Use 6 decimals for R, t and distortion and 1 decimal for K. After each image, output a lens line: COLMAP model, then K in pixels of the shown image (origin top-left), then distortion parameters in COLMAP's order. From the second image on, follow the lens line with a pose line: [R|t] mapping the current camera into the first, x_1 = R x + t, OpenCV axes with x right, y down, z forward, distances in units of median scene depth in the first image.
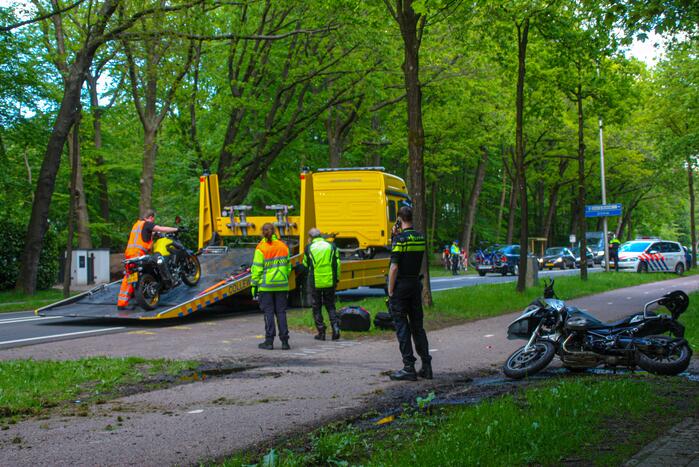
lens RADIAL K [[1390.2, 0, 345.6], [0, 1390.2, 234.6], [0, 0, 1]] dist [0.397691, 0.000000]
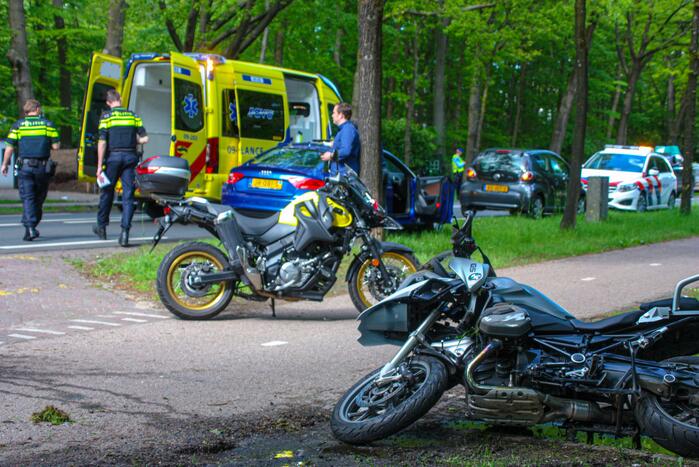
lens RADIAL K [[1390.2, 0, 364.0], [0, 1390.2, 221.4], [0, 0, 1]] dist [0.397691, 0.000000]
pose [[0.992560, 0.049293, -0.111330, 0.091568], [-0.043696, 0.997682, 0.052165, 0.007001], [0.113644, -0.046912, 0.992413, 0.313678]]
